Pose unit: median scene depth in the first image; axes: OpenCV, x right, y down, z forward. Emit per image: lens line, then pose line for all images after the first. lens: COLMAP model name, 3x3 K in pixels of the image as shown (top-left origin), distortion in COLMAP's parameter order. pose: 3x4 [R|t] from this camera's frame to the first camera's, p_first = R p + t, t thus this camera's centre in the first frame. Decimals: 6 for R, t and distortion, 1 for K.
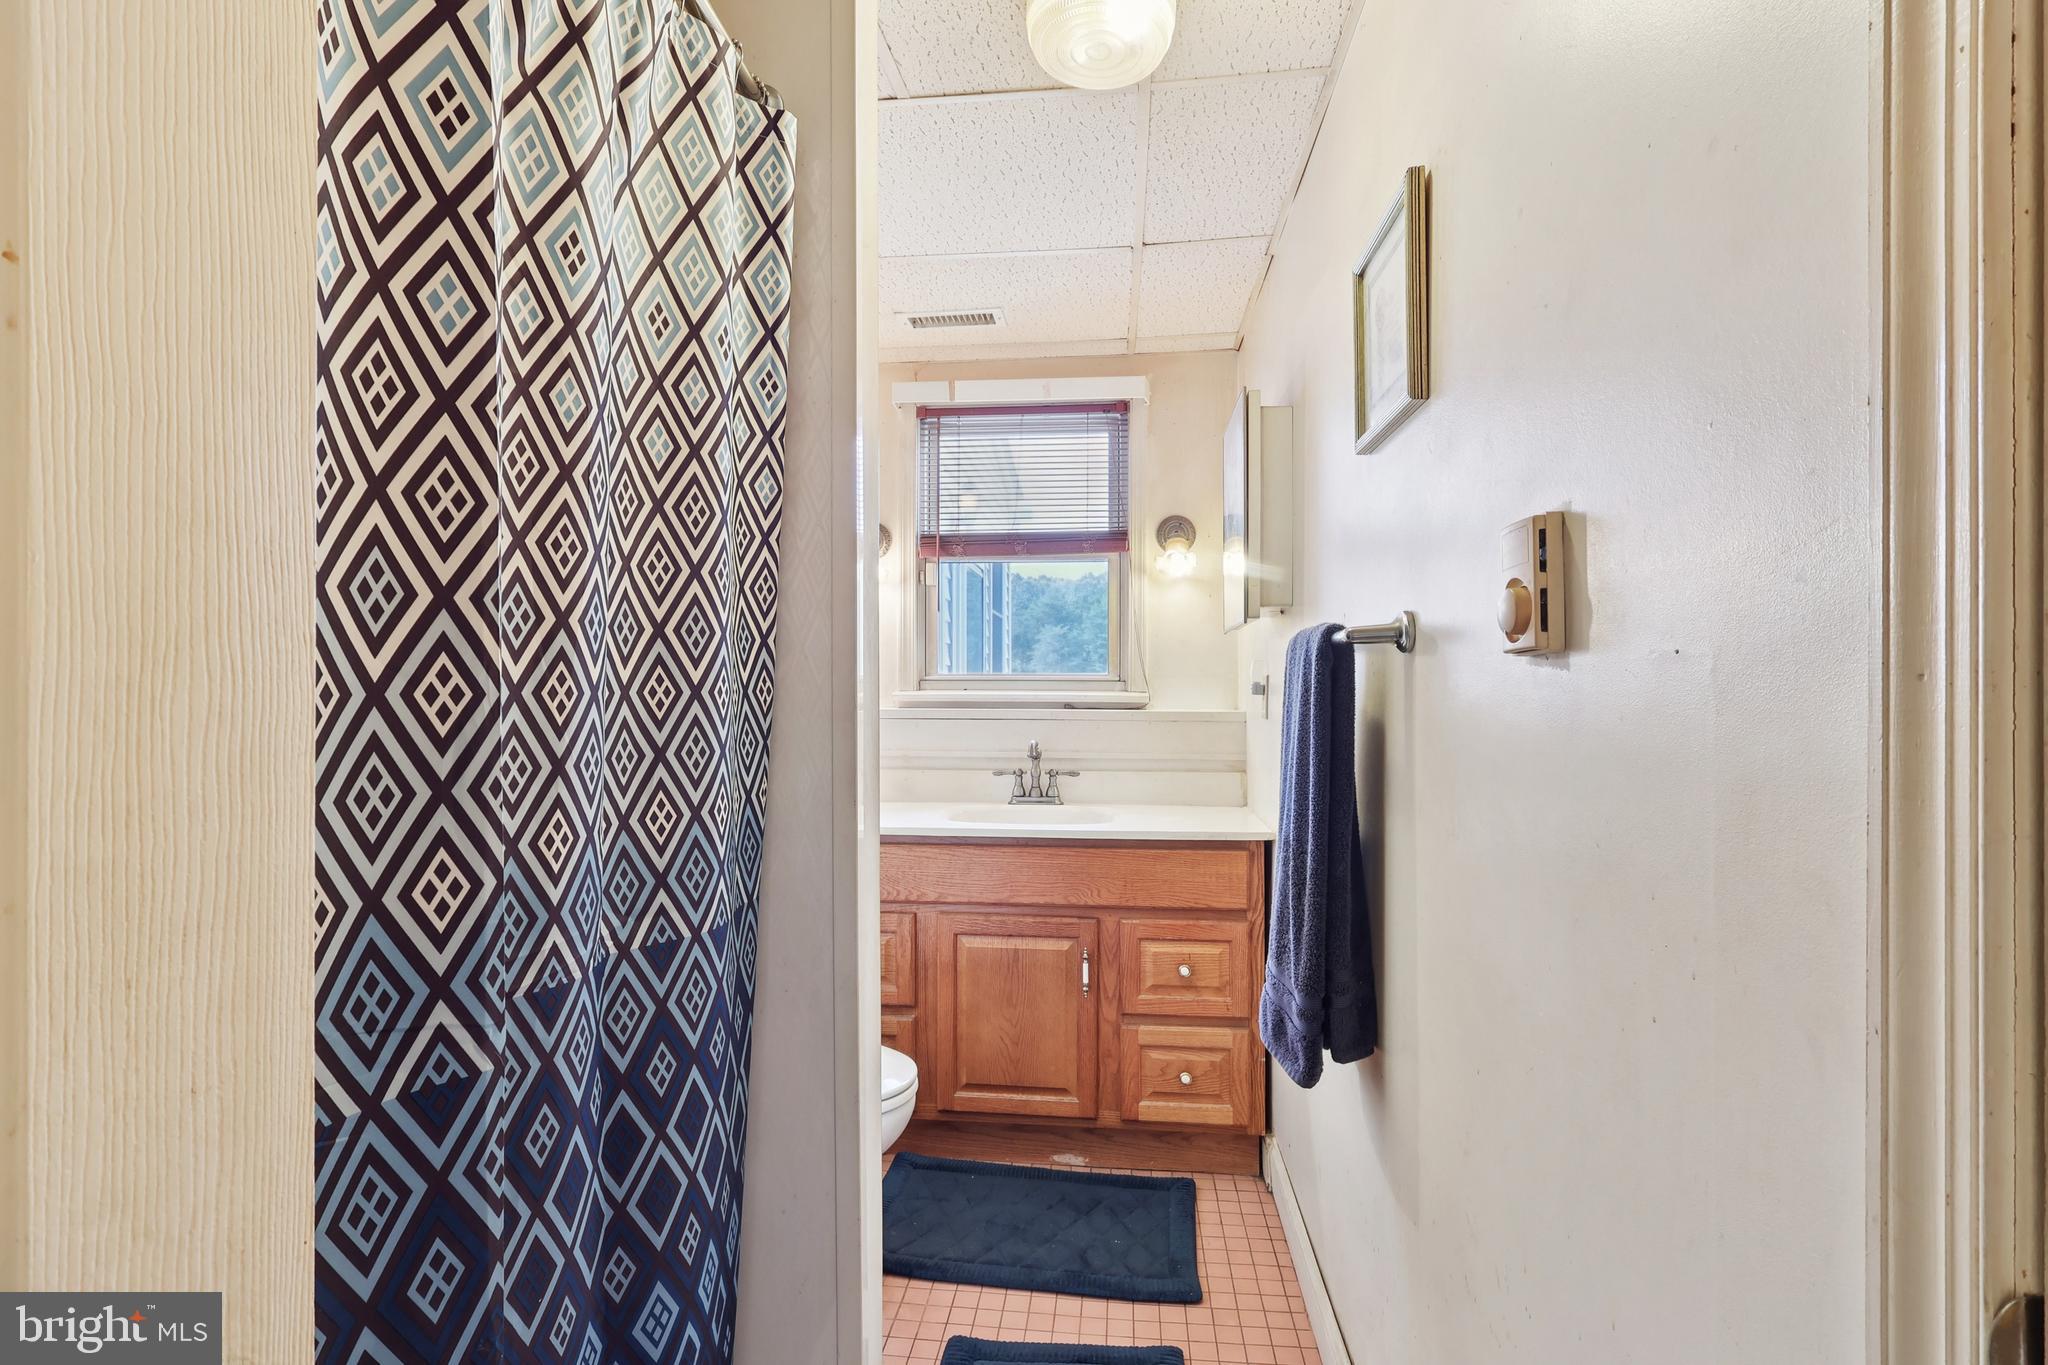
lens RADIAL K [[951.3, 0, 1024.0], [0, 951.3, 682.5], [0, 0, 1]] dist [-0.003448, -0.000268]
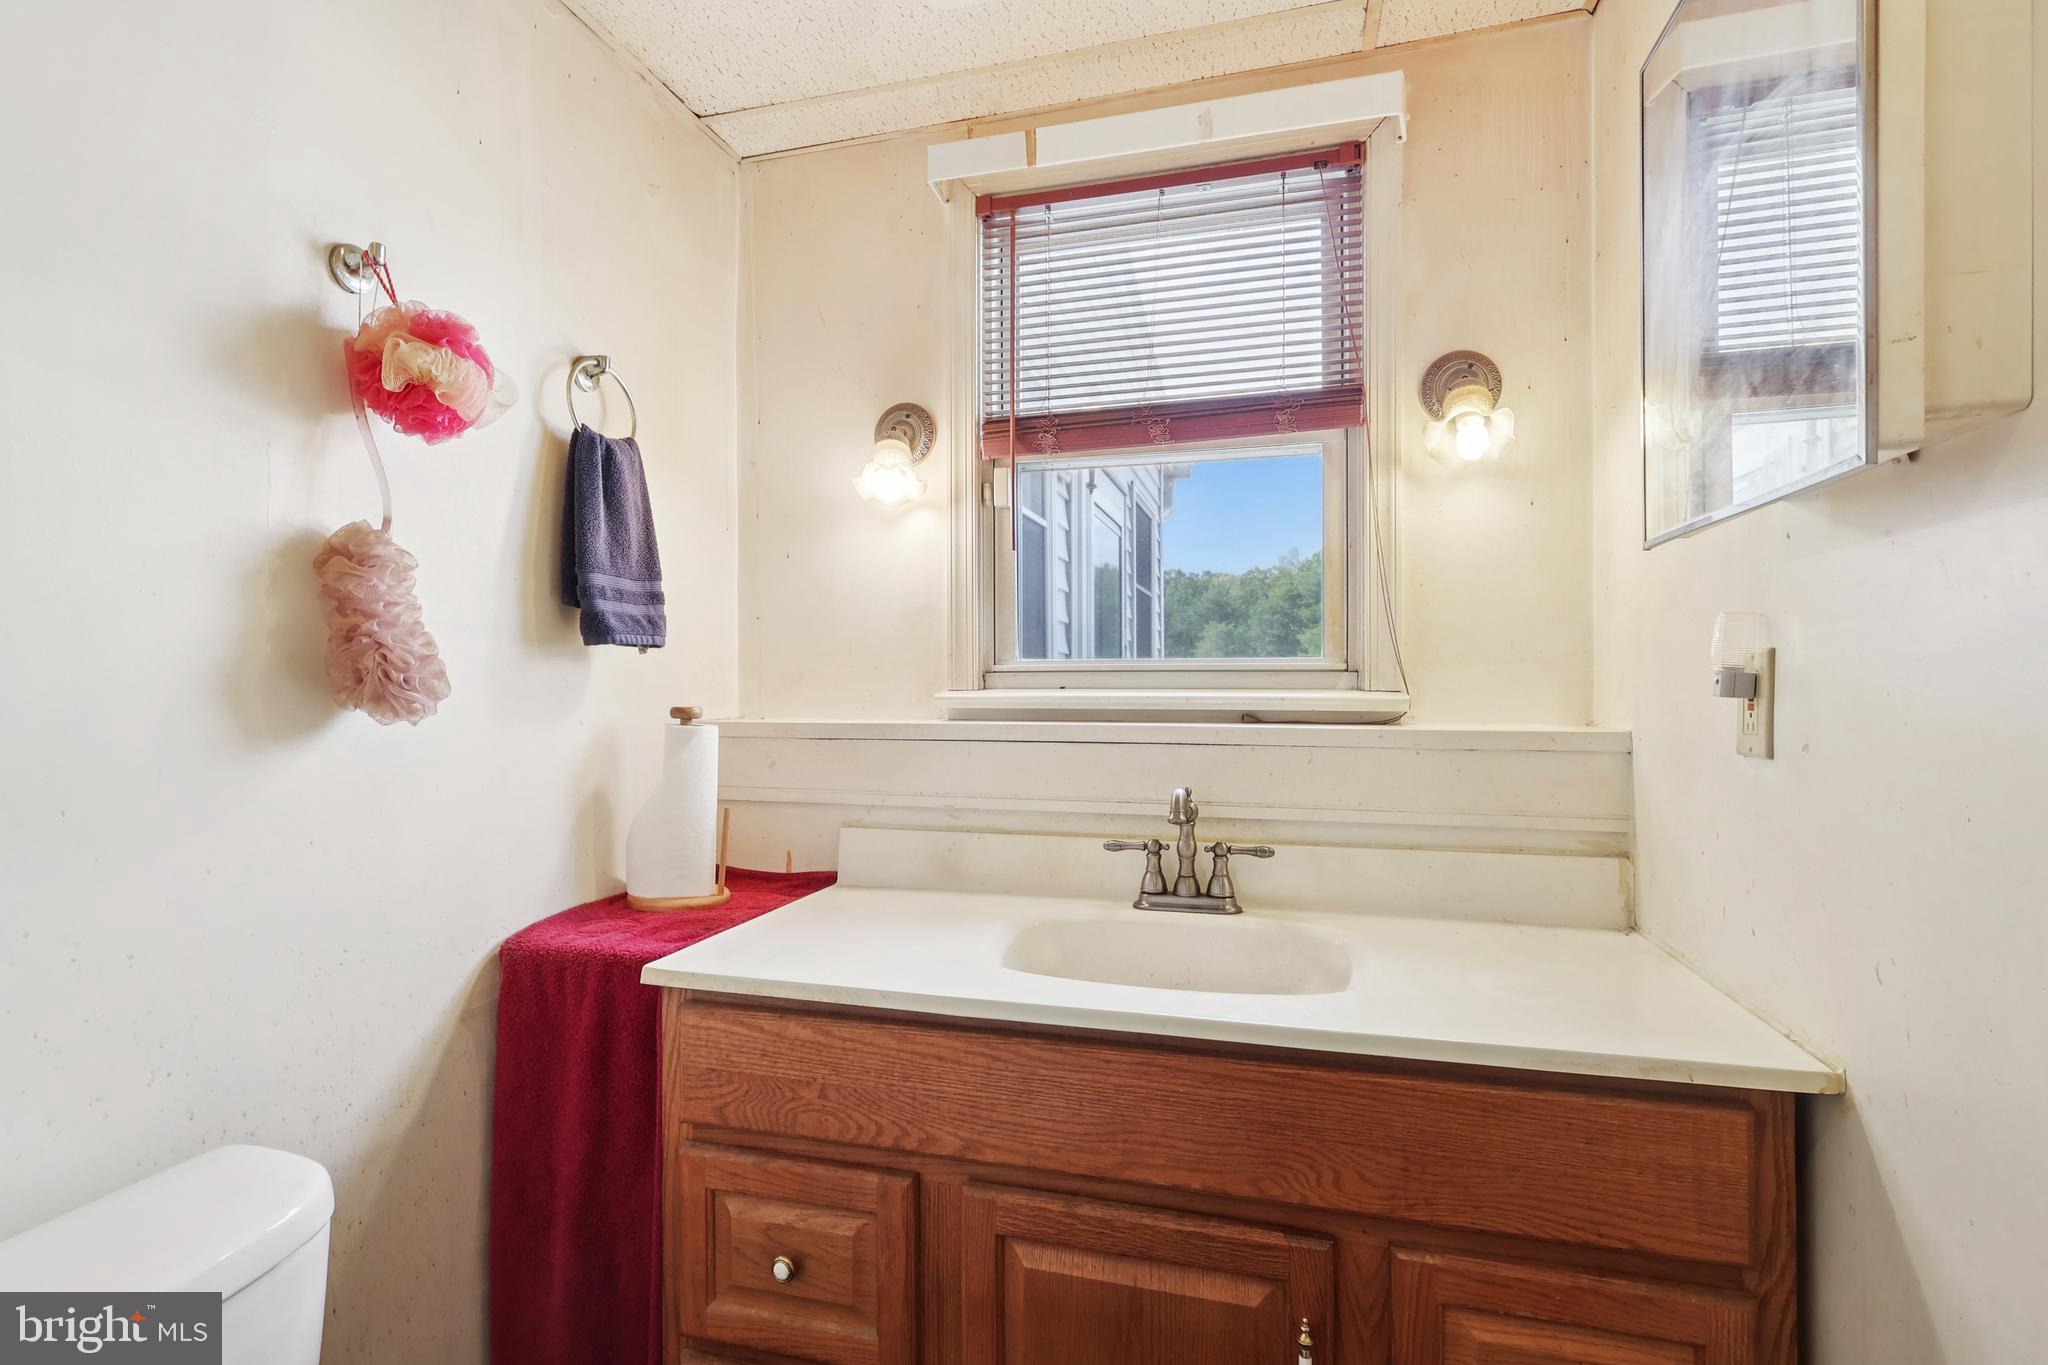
lens RADIAL K [[951.3, 0, 1024.0], [0, 951.3, 682.5], [0, 0, 1]] dist [-0.003448, -0.000268]
pose [[0.985502, -0.004487, -0.169604, 0.013145], [0.004560, 0.999990, 0.000040, 0.004501], [0.169602, -0.000813, 0.985512, 0.472828]]
